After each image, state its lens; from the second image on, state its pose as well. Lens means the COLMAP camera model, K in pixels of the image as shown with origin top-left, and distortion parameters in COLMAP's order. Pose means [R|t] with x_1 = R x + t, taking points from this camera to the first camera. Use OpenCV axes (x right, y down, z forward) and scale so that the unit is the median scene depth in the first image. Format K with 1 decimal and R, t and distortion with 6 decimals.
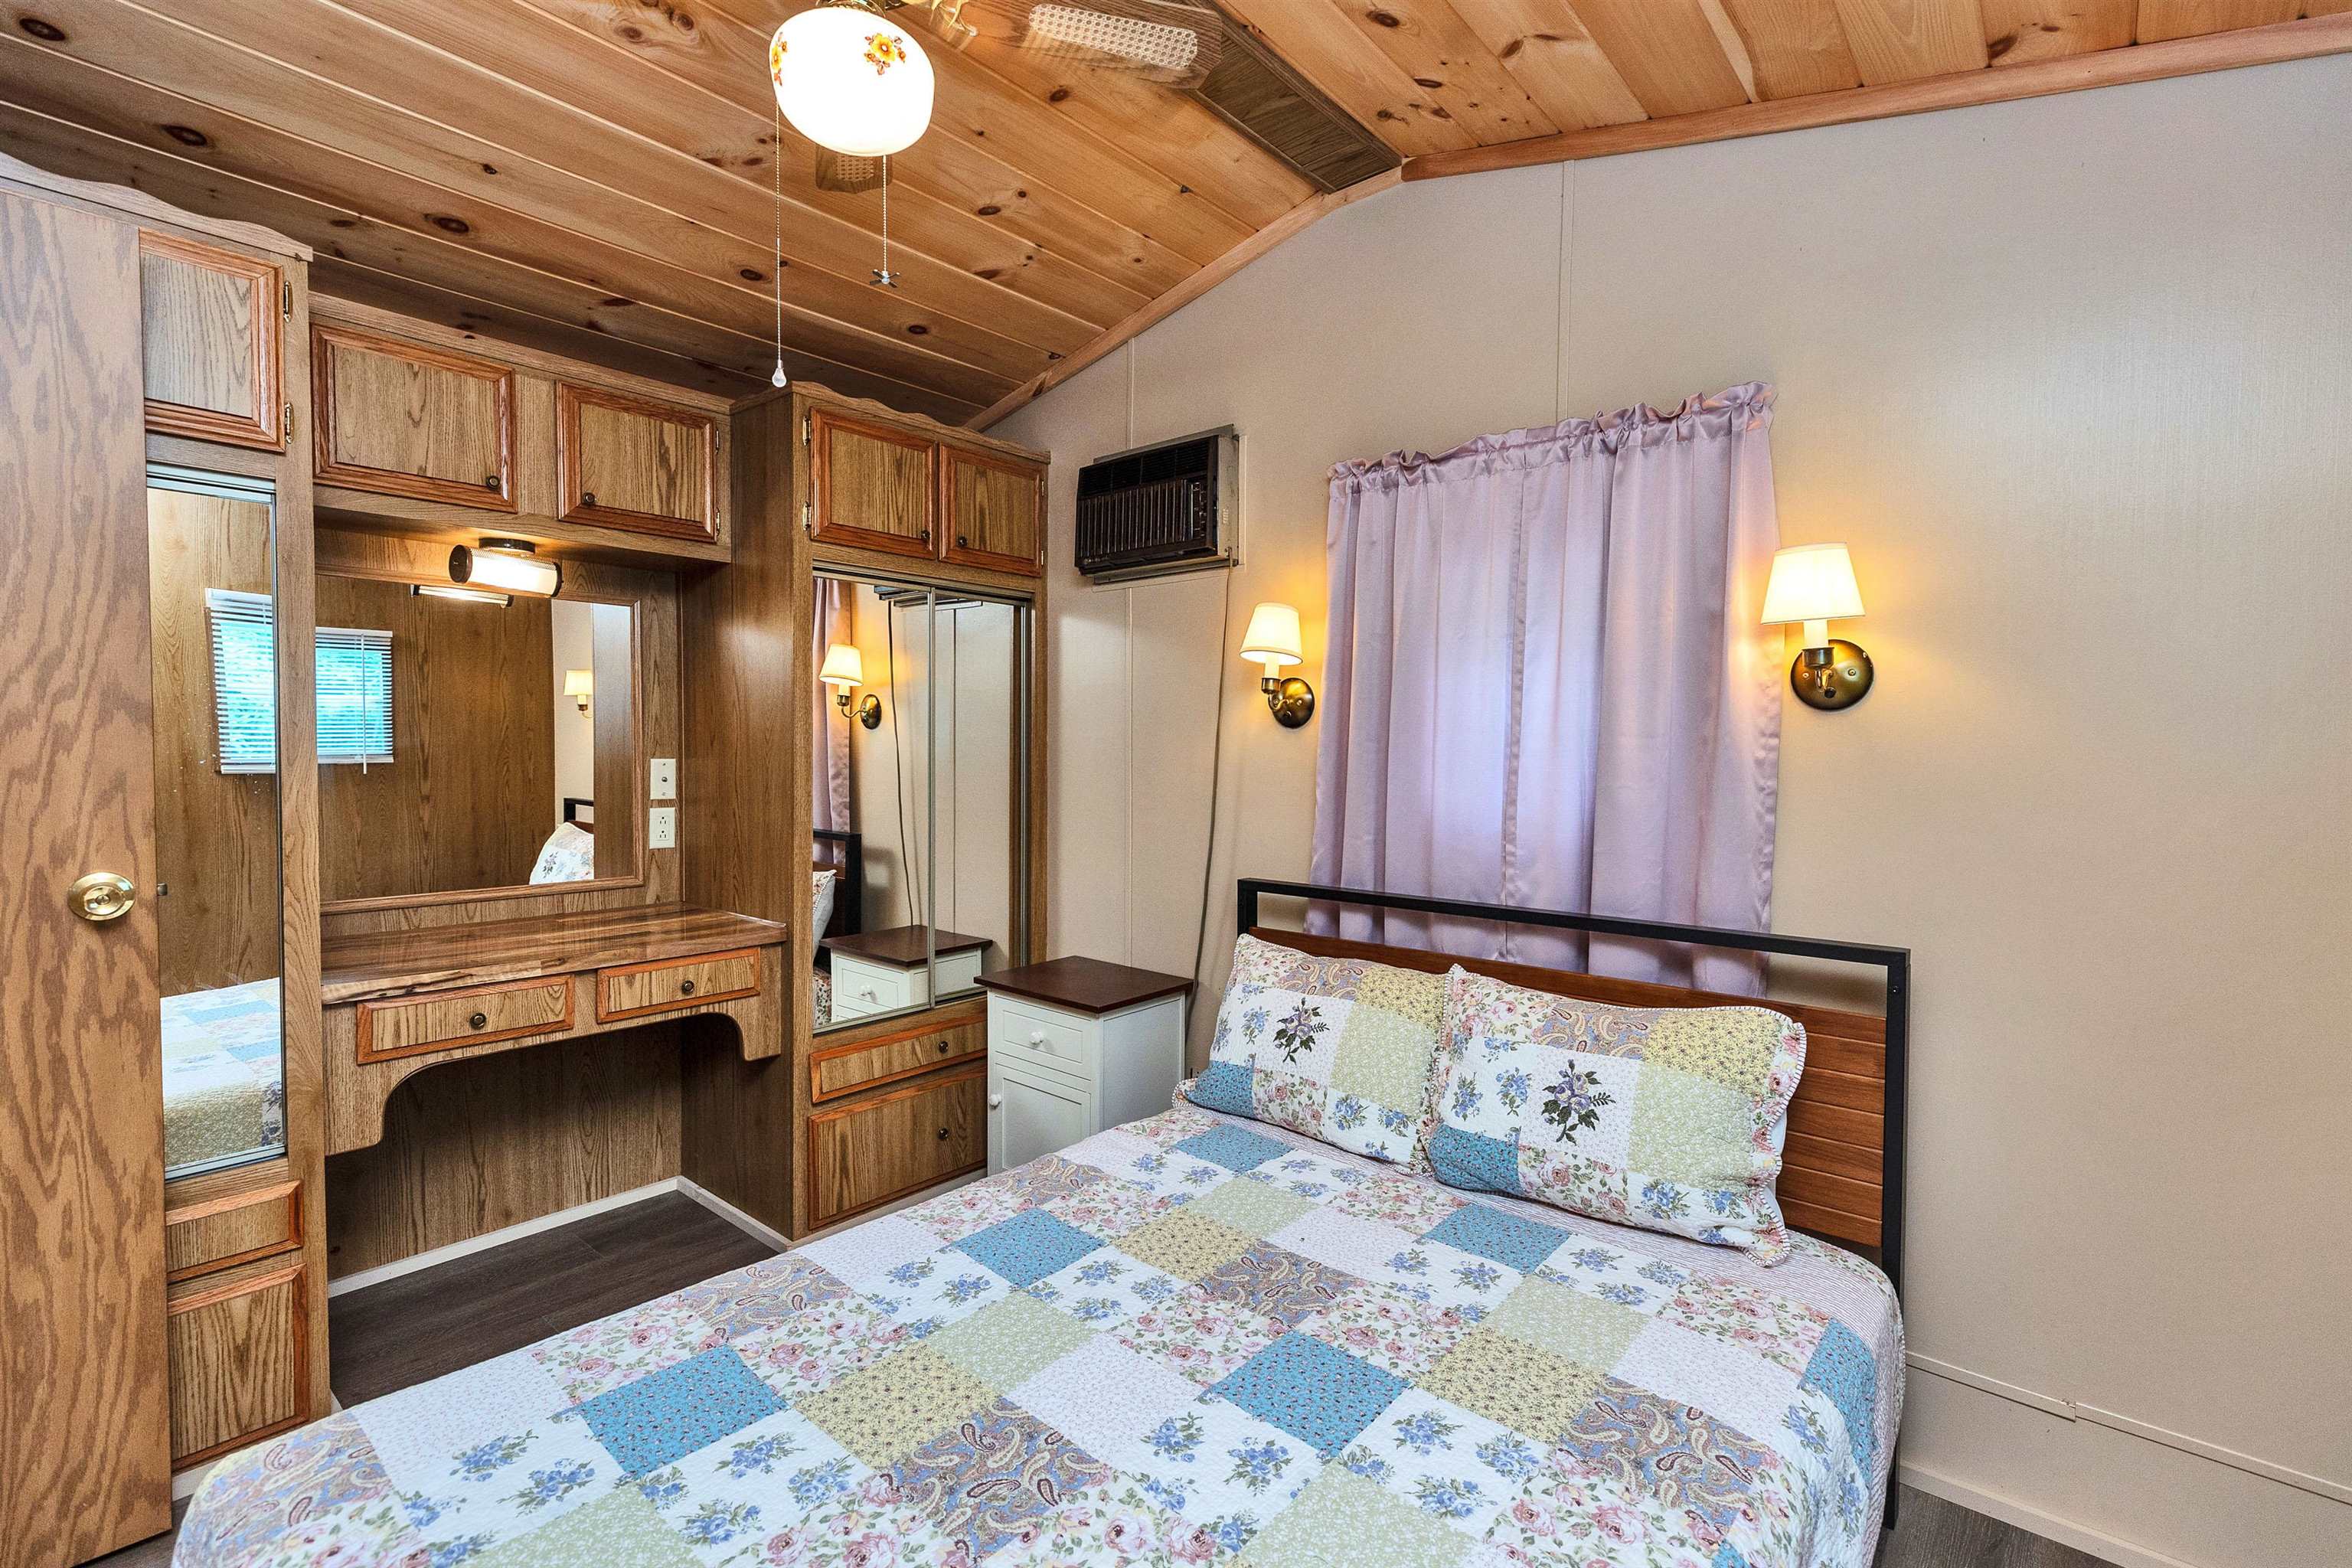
lens RADIAL K [[1052.5, 0, 1167.3], [0, 1052.5, 779.1], [0, 0, 1]] dist [0.001533, 0.000160]
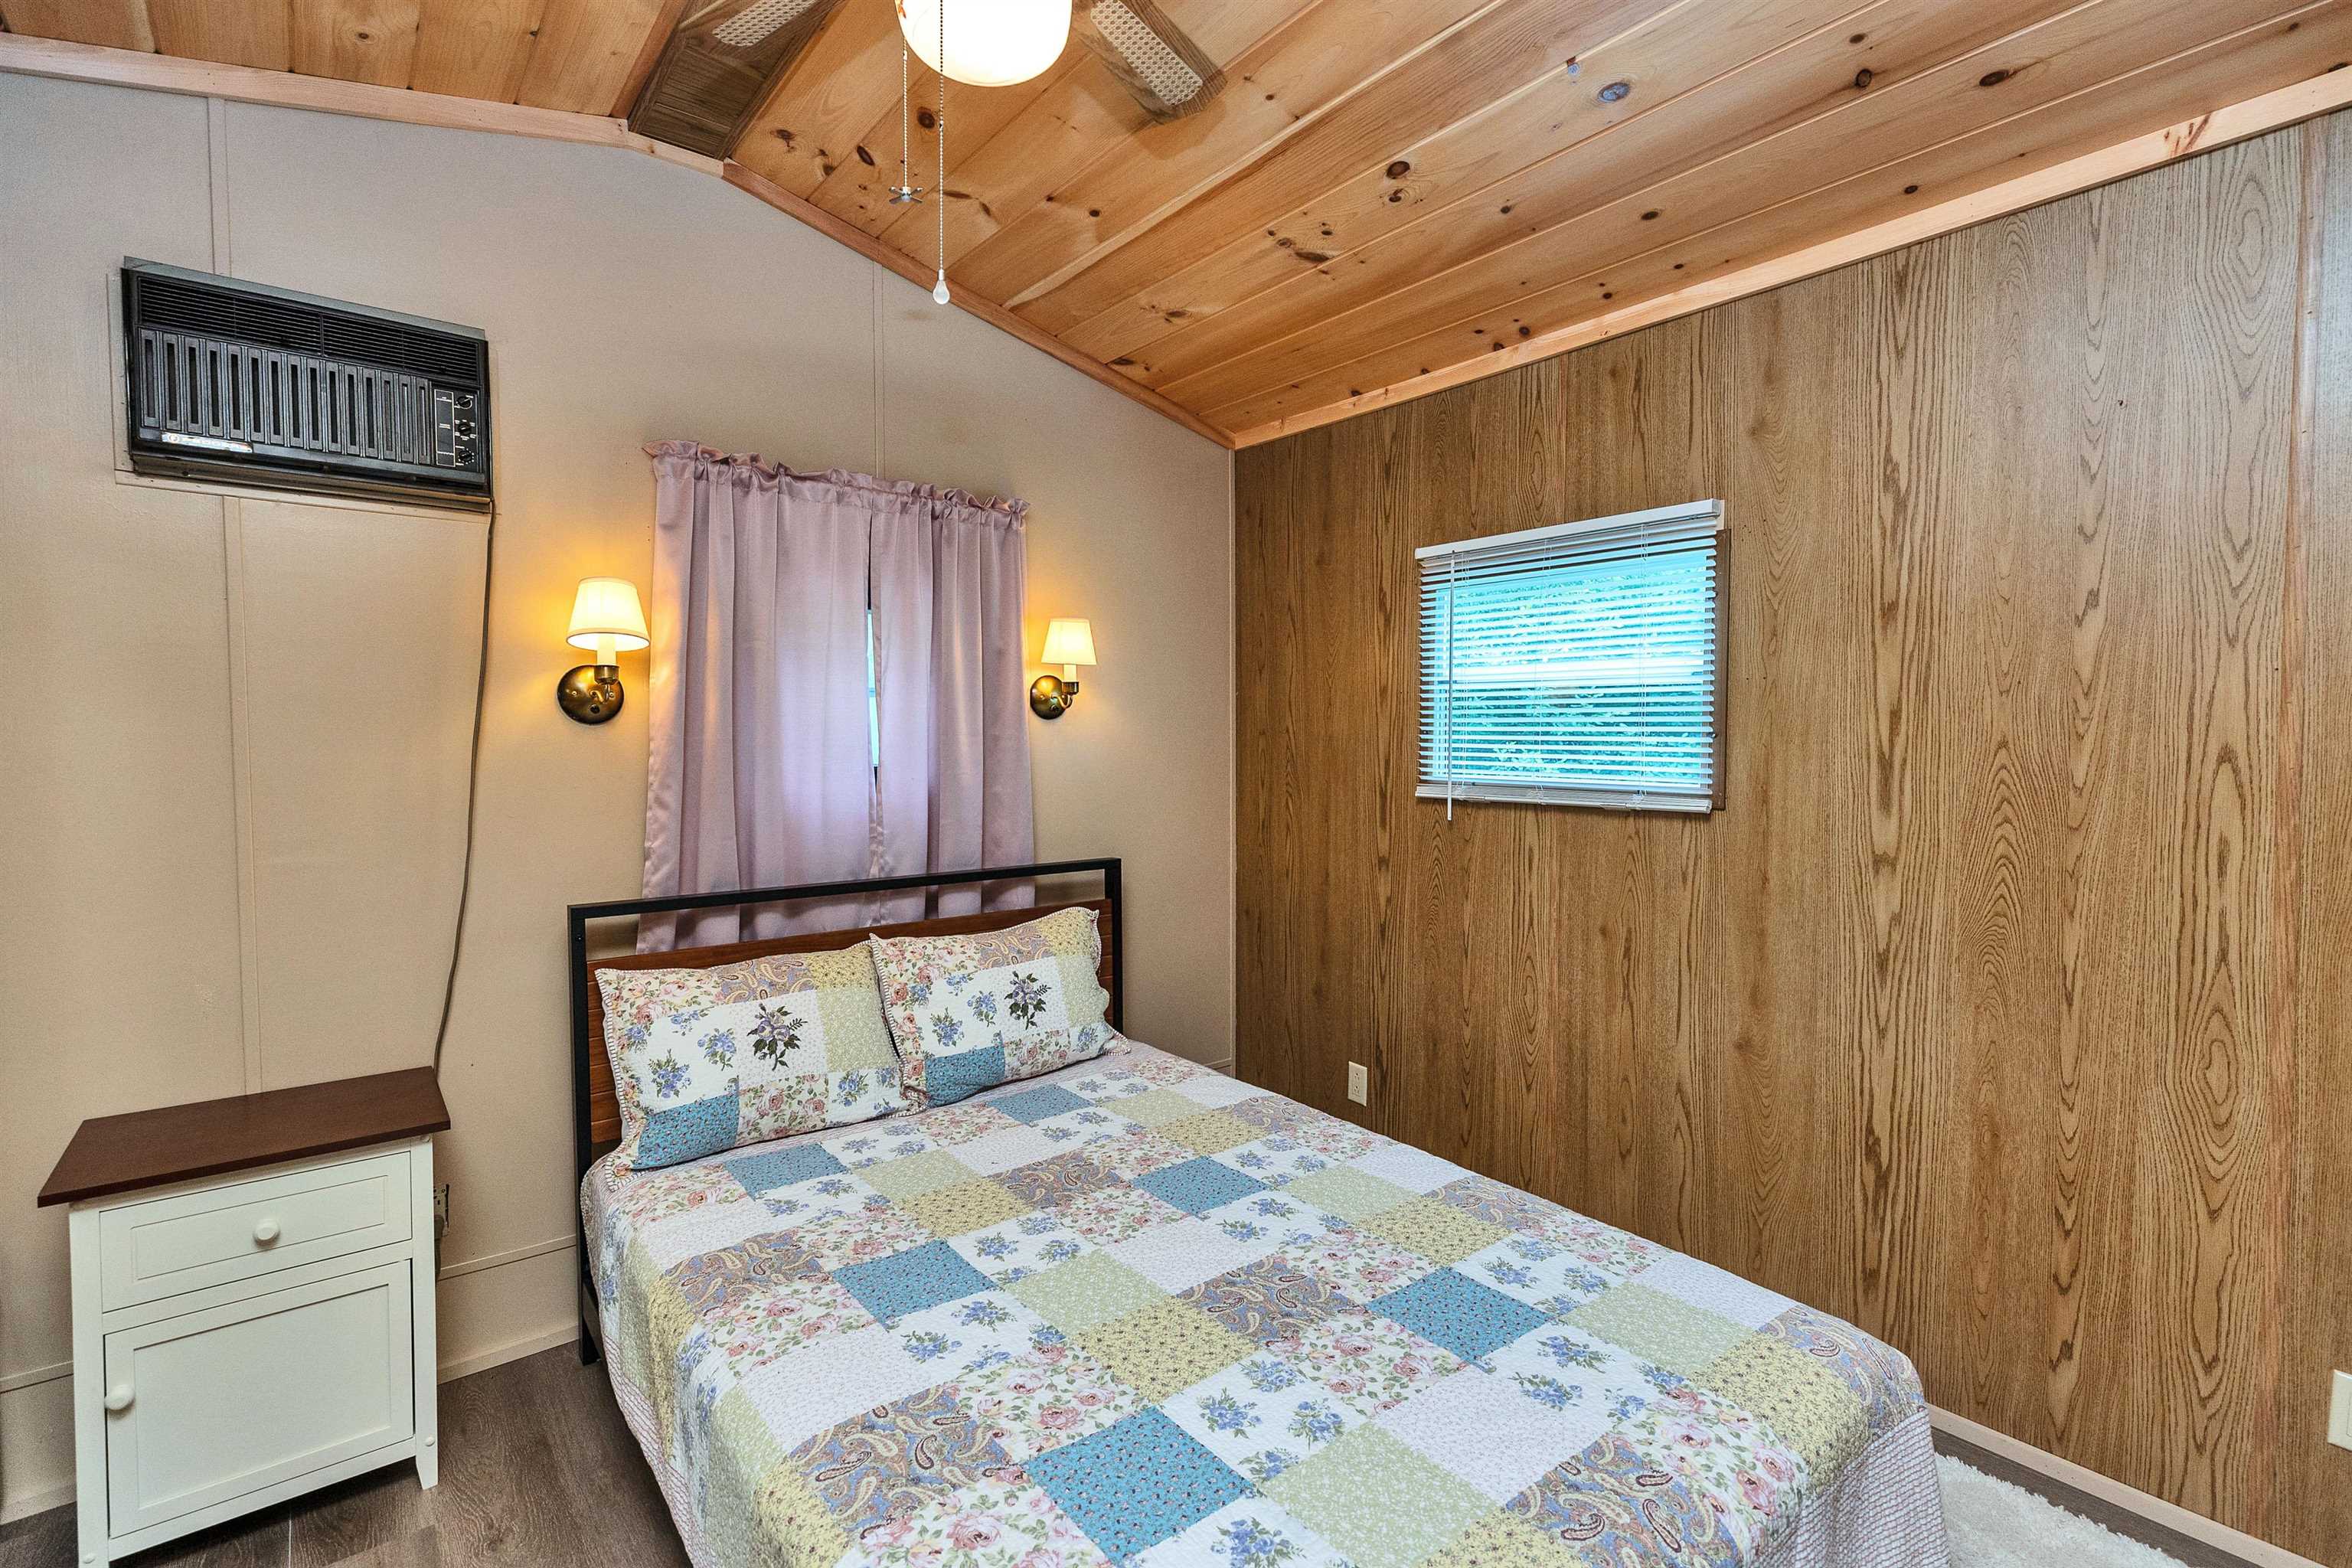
lens RADIAL K [[1052.5, 0, 1167.3], [0, 1052.5, 779.1], [0, 0, 1]] dist [0.001533, 0.000160]
pose [[0.172235, -0.039362, 0.984269, -0.895122], [0.035394, 0.998803, 0.033750, -0.022152], [-0.984420, 0.029025, 0.173422, 0.541941]]
